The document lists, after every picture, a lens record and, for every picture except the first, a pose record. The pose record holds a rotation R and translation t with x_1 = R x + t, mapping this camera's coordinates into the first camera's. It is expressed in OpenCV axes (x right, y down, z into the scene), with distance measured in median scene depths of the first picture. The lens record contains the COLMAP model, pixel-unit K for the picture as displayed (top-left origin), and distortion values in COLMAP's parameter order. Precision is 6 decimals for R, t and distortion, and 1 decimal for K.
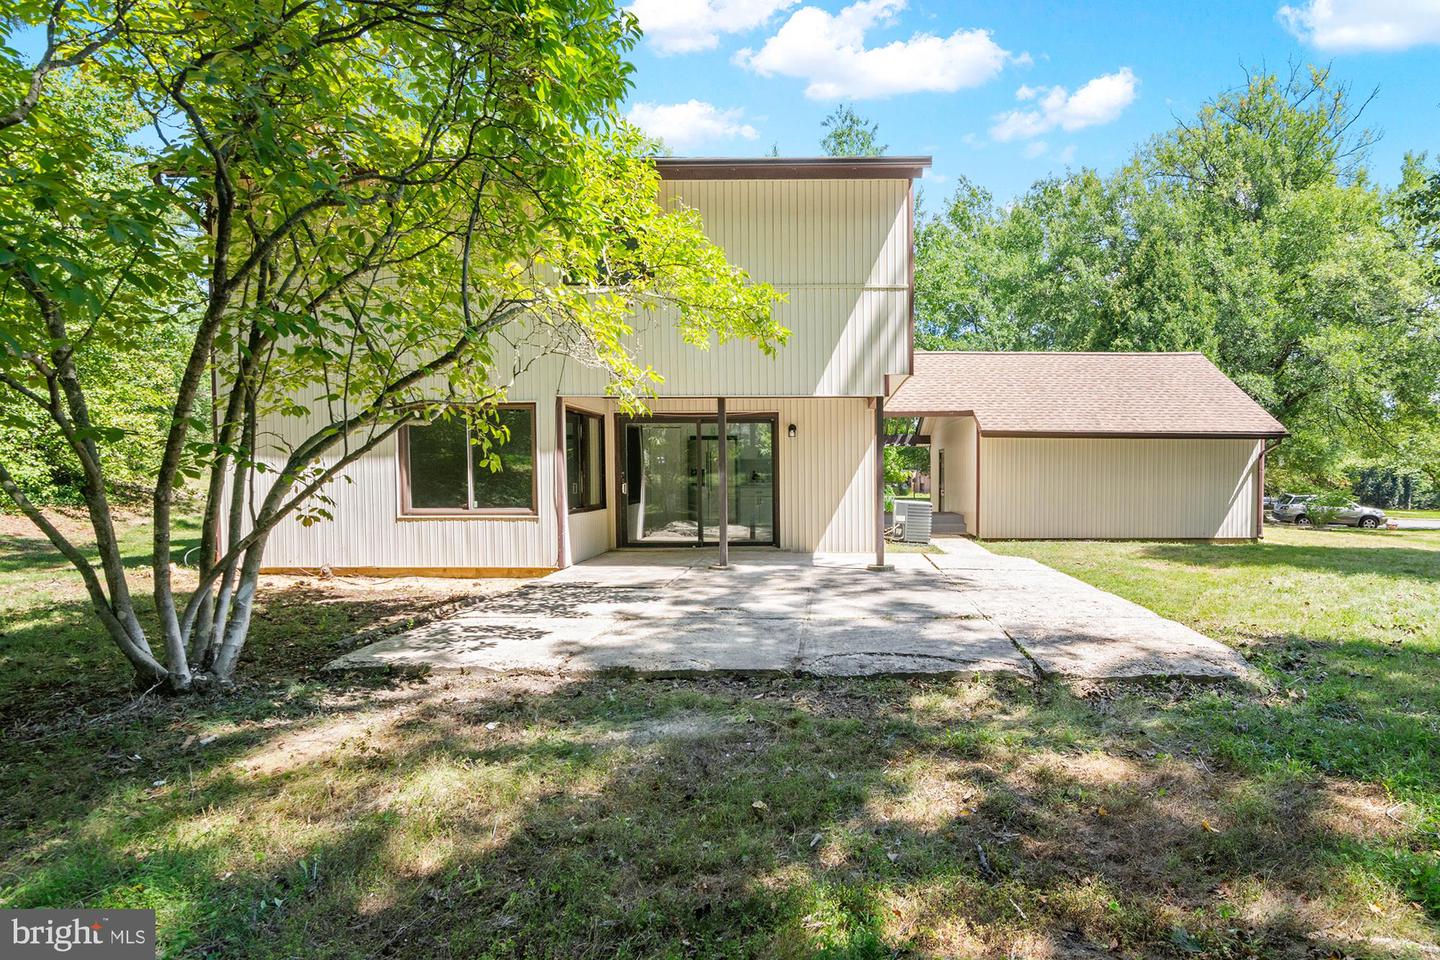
lens RADIAL K [[692.9, 0, 730.7], [0, 692.9, 495.2], [0, 0, 1]] dist [-0.010541, 0.000683]
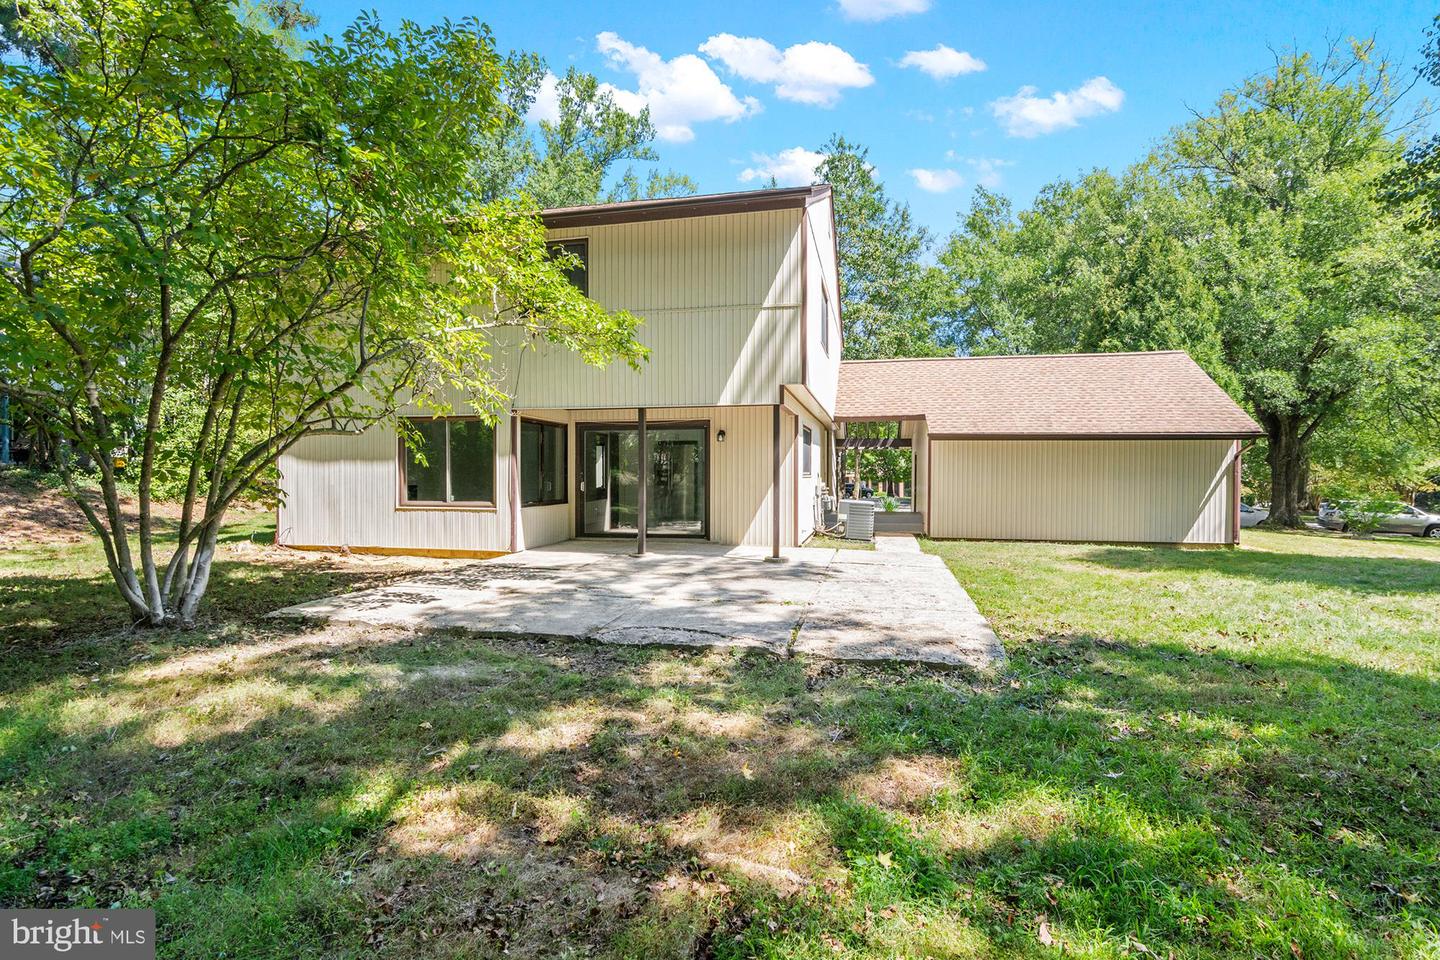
lens RADIAL K [[658.3, 0, 720.0], [0, 658.3, 480.0], [0, 0, 1]] dist [-0.009082, -0.001308]
pose [[0.977589, 0.004761, -0.210470, 0.269980], [-0.010180, 0.999644, -0.024672, 0.003943], [0.210277, 0.026261, 0.977289, -0.032641]]
